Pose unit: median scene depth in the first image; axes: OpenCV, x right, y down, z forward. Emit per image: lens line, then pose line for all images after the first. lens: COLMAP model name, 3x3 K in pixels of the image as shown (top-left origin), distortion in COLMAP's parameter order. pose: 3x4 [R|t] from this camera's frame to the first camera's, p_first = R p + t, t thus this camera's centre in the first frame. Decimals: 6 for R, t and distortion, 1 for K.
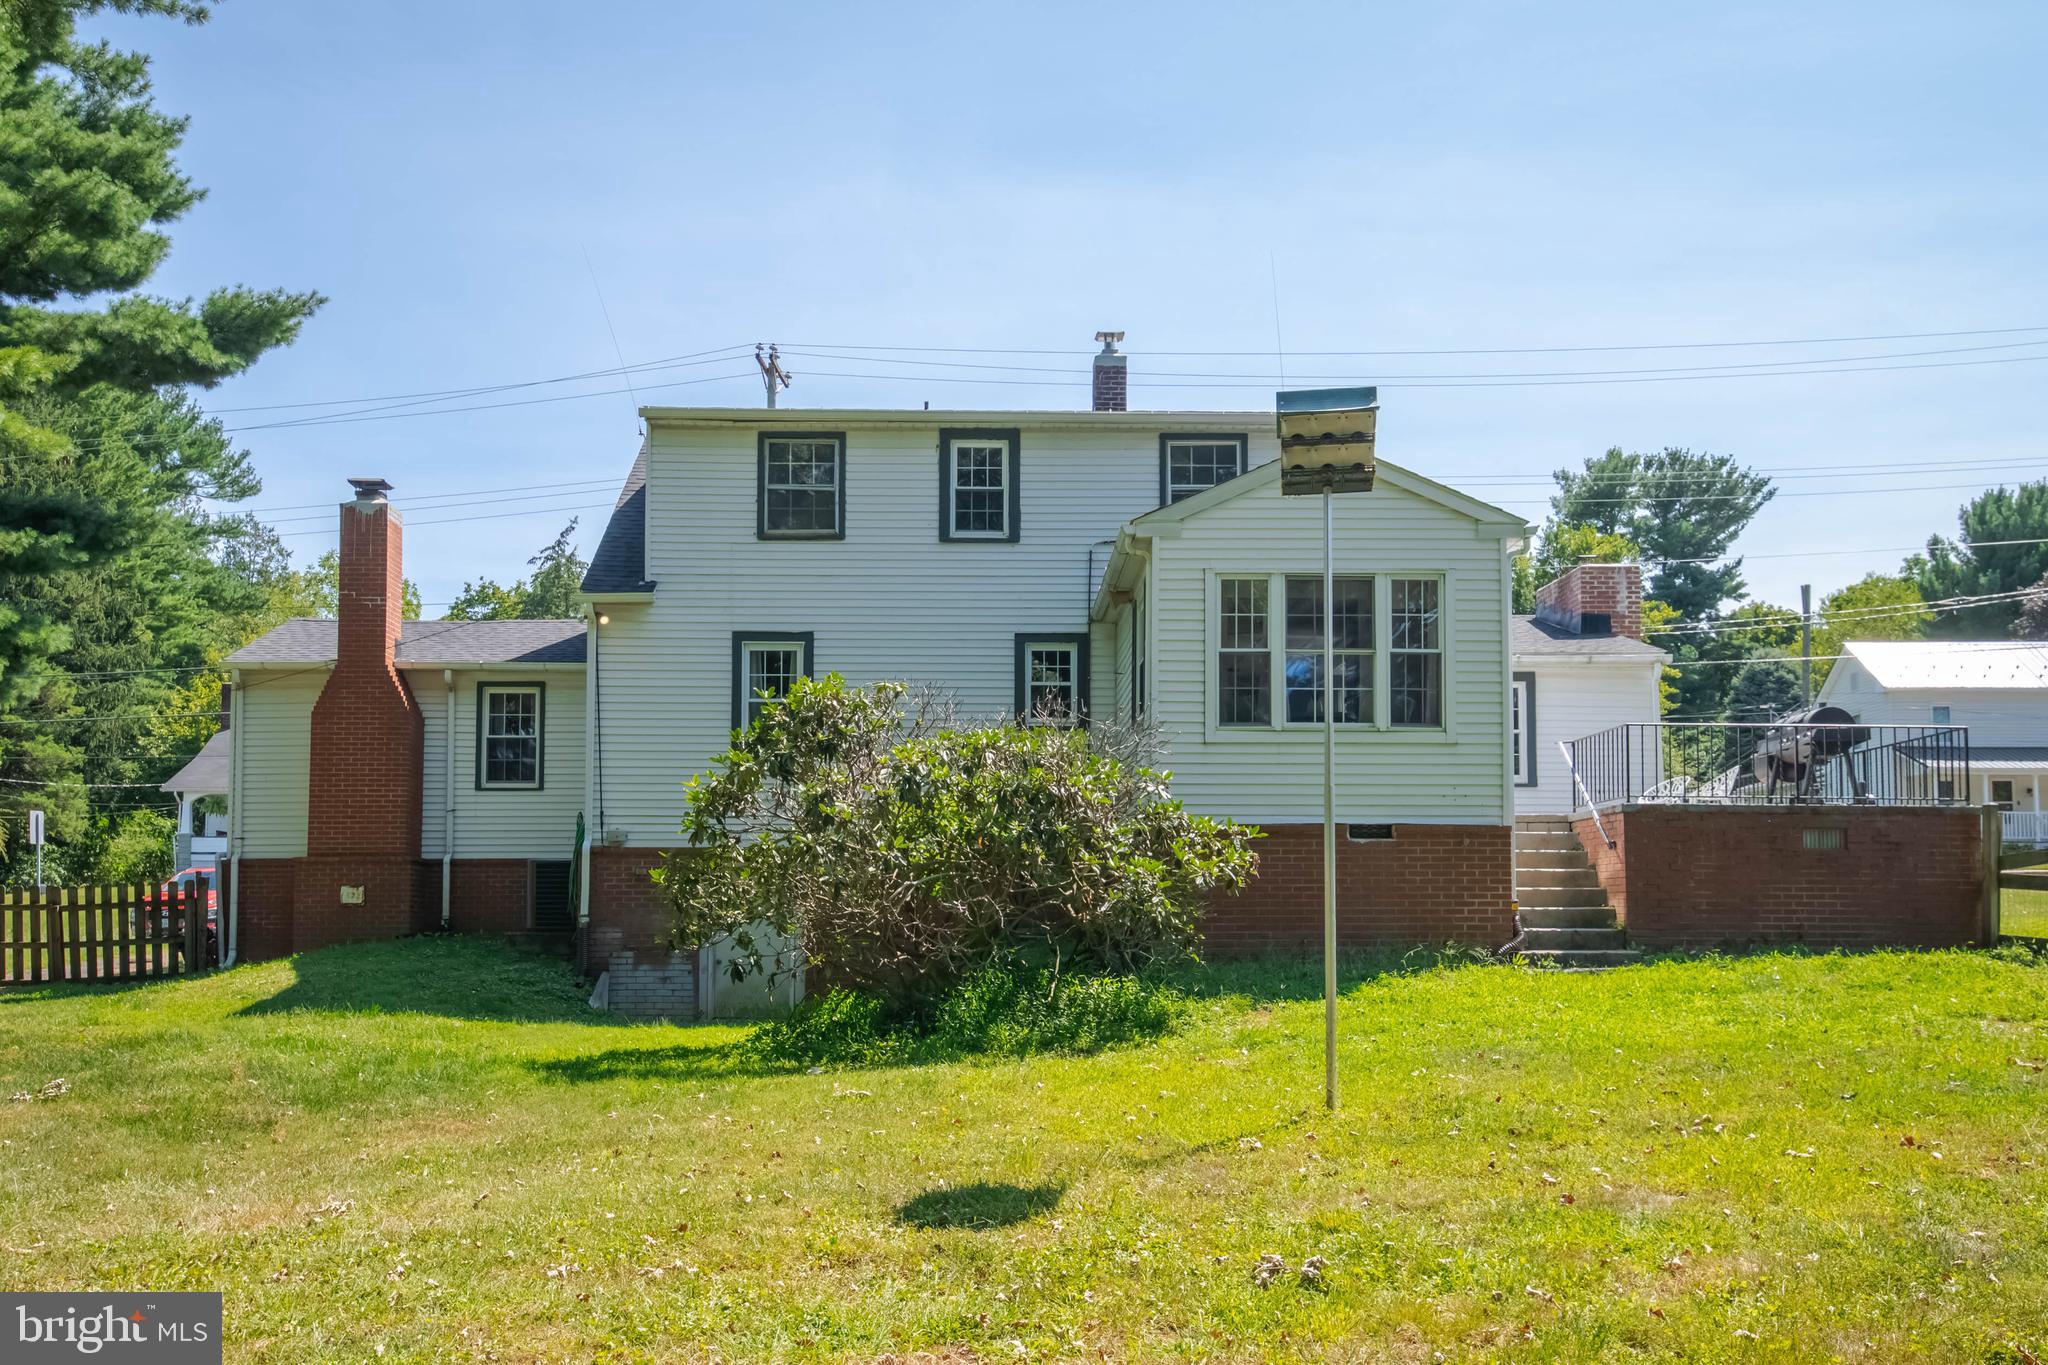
lens RADIAL K [[1850.6, 0, 1024.4], [0, 1850.6, 828.5], [0, 0, 1]] dist [0.029724, -0.009114]
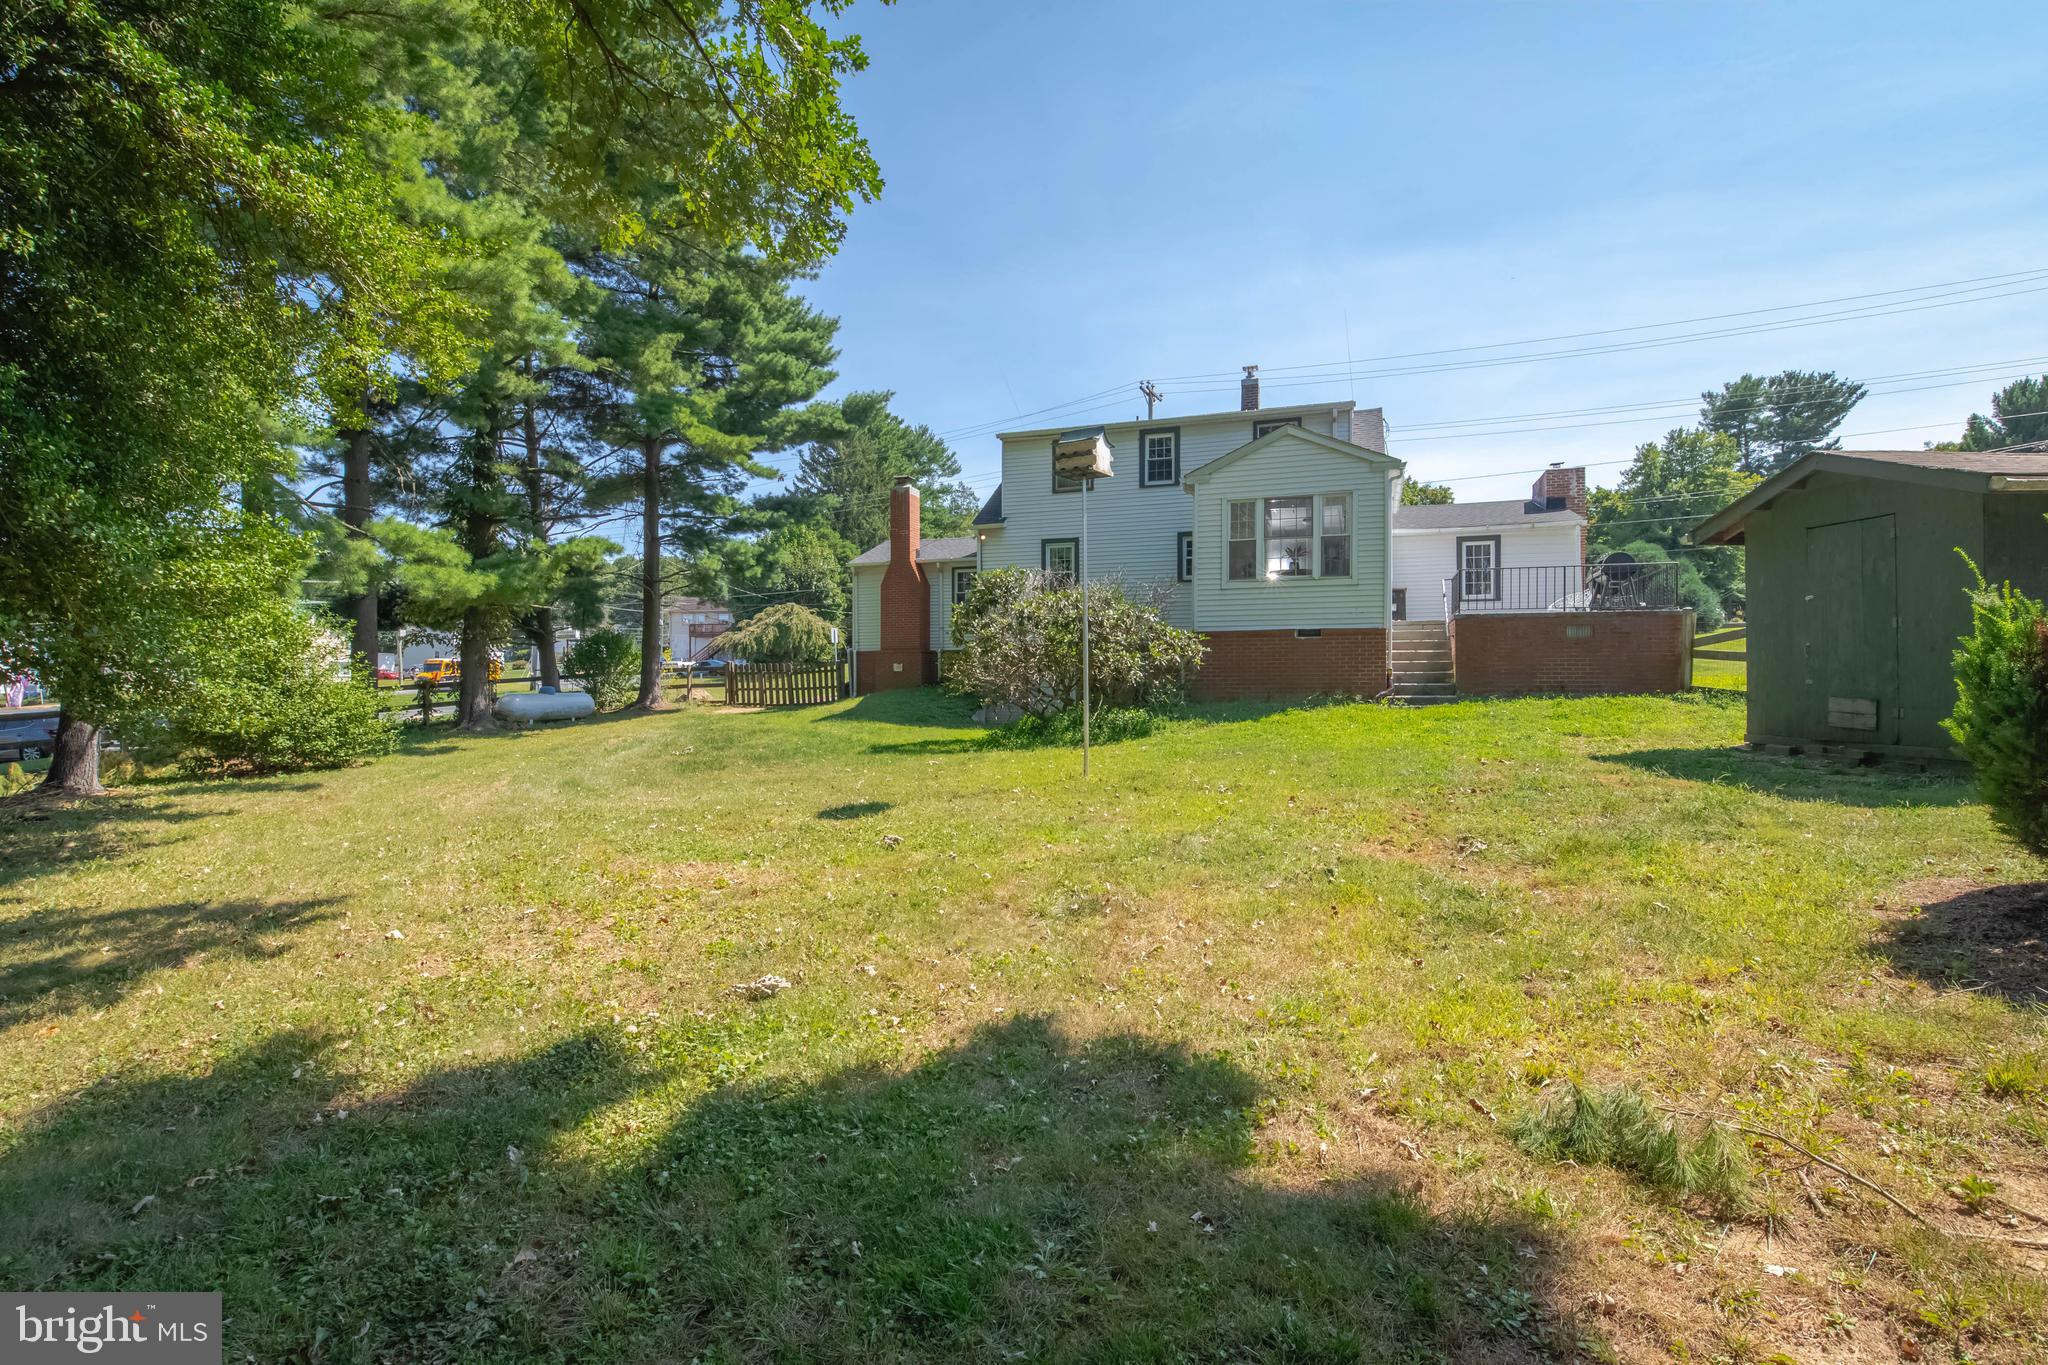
lens RADIAL K [[977.0, 0, 1053.4], [0, 977.0, 682.2], [0, 0, 1]] dist [-0.007317, -0.001253]
pose [[0.935699, -0.002384, -0.352792, 0.217701], [0.023537, 0.998171, 0.055681, -0.007044], [0.352014, -0.060404, 0.934044, -0.019199]]
